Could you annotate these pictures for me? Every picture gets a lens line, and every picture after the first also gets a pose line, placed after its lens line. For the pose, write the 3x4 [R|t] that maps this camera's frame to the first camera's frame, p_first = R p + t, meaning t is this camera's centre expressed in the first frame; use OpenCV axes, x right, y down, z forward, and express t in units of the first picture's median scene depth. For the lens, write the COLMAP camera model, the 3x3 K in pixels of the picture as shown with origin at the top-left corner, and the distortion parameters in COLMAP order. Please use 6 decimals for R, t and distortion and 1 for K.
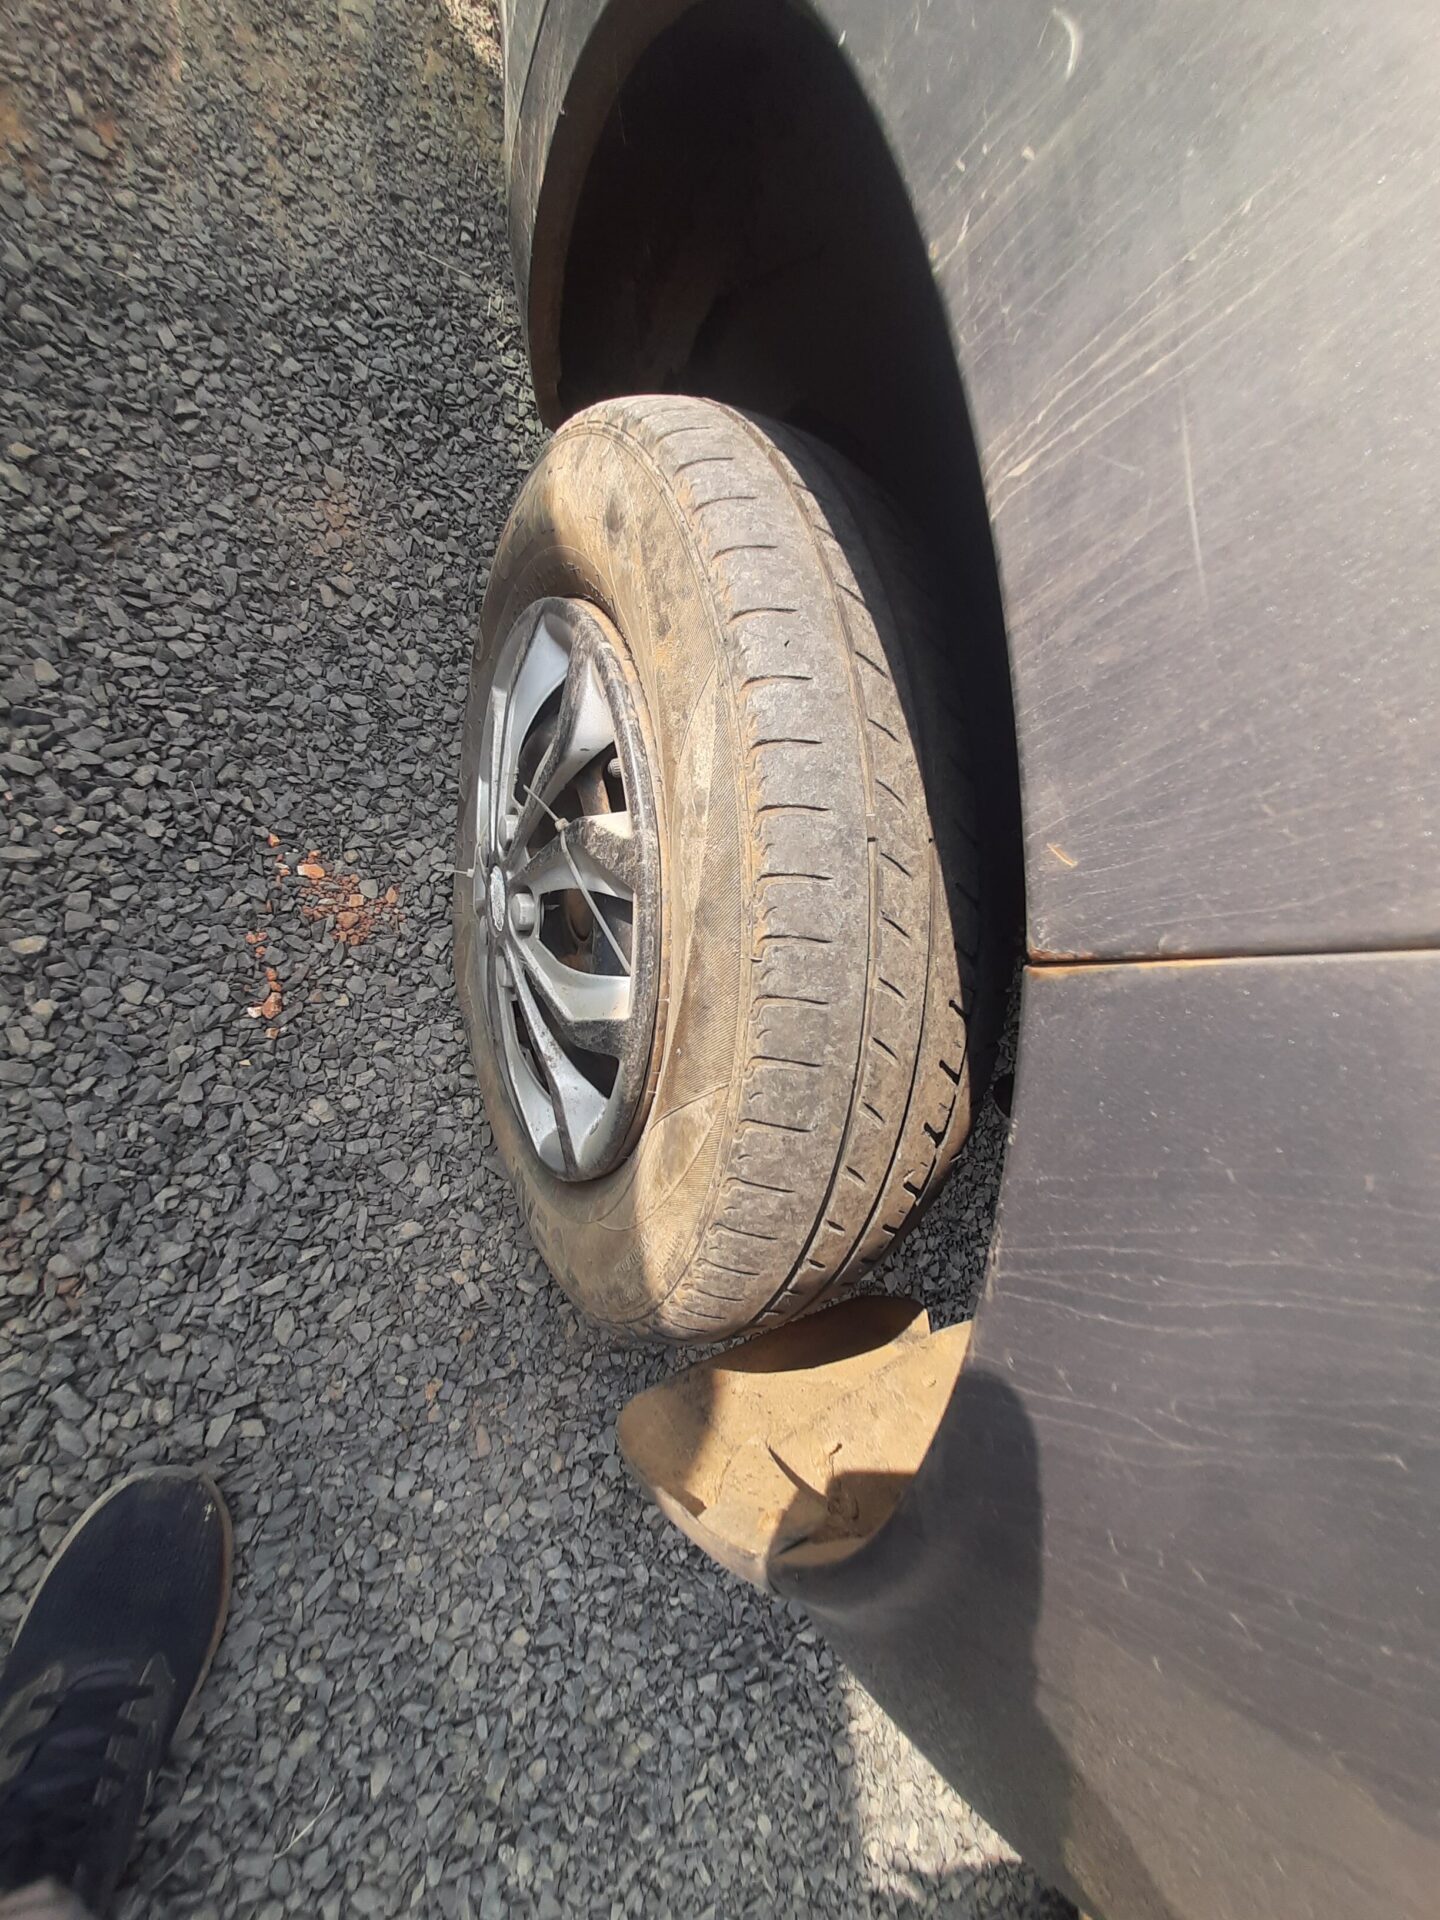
lens RADIAL K [[741.8, 0, 720.0], [0, 741.8, 960.0], [0, 0, 1]] dist [-0.003273, 0.000887]
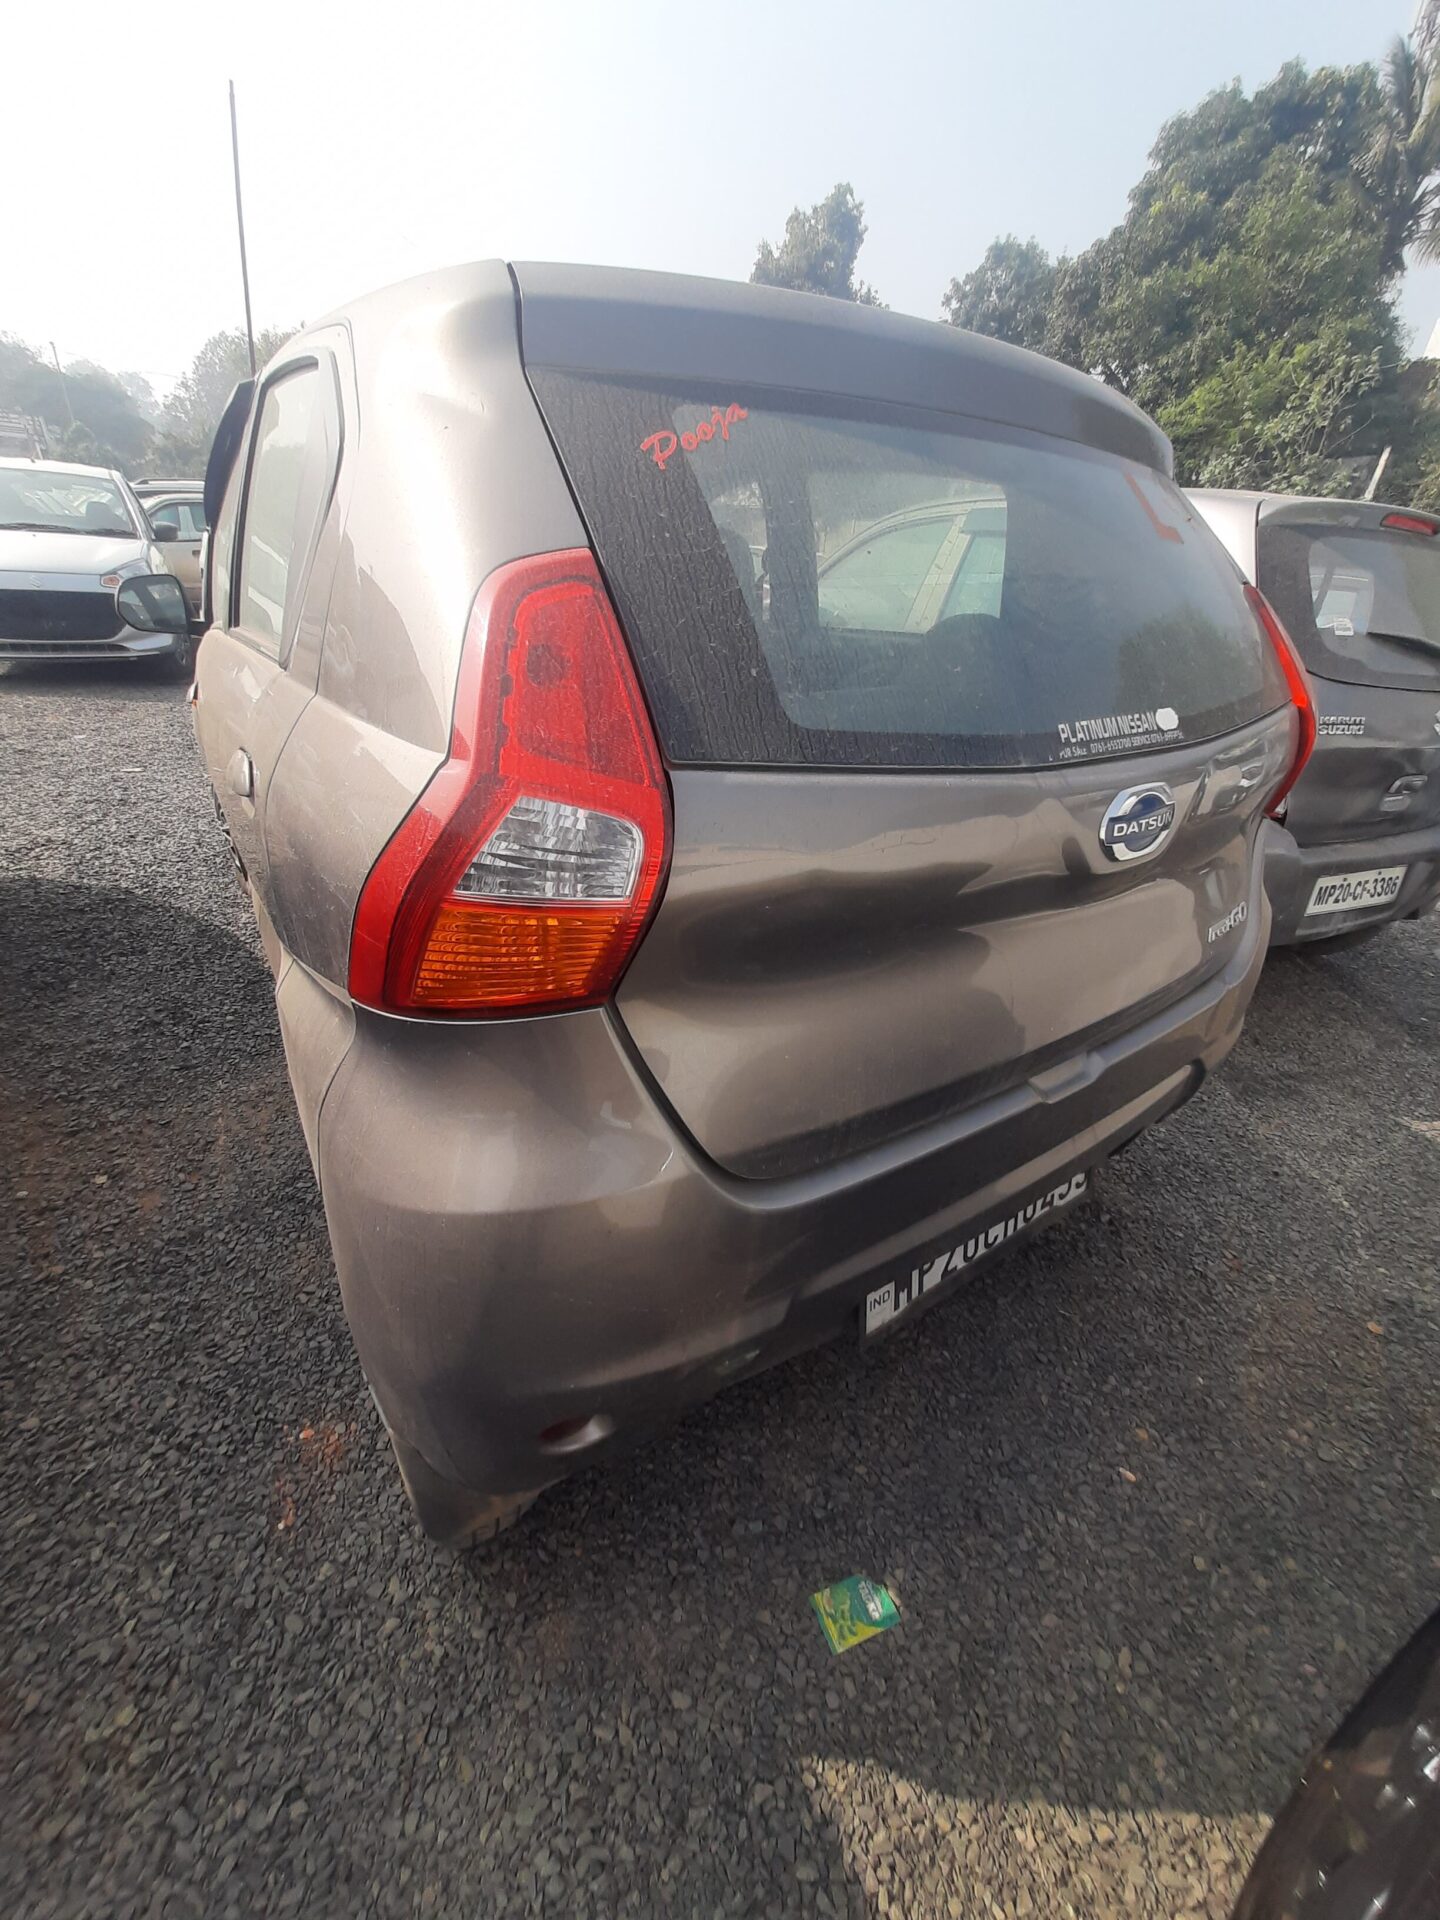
lens RADIAL K [[741.8, 0, 720.0], [0, 741.8, 960.0], [0, 0, 1]] dist [-0.003273, 0.000887]
pose [[0.830545, -0.542235, 0.127183, 0.722704], [0.481257, 0.583766, -0.653918, 0.929780], [0.280332, 0.604316, 0.745799, -0.804428]]
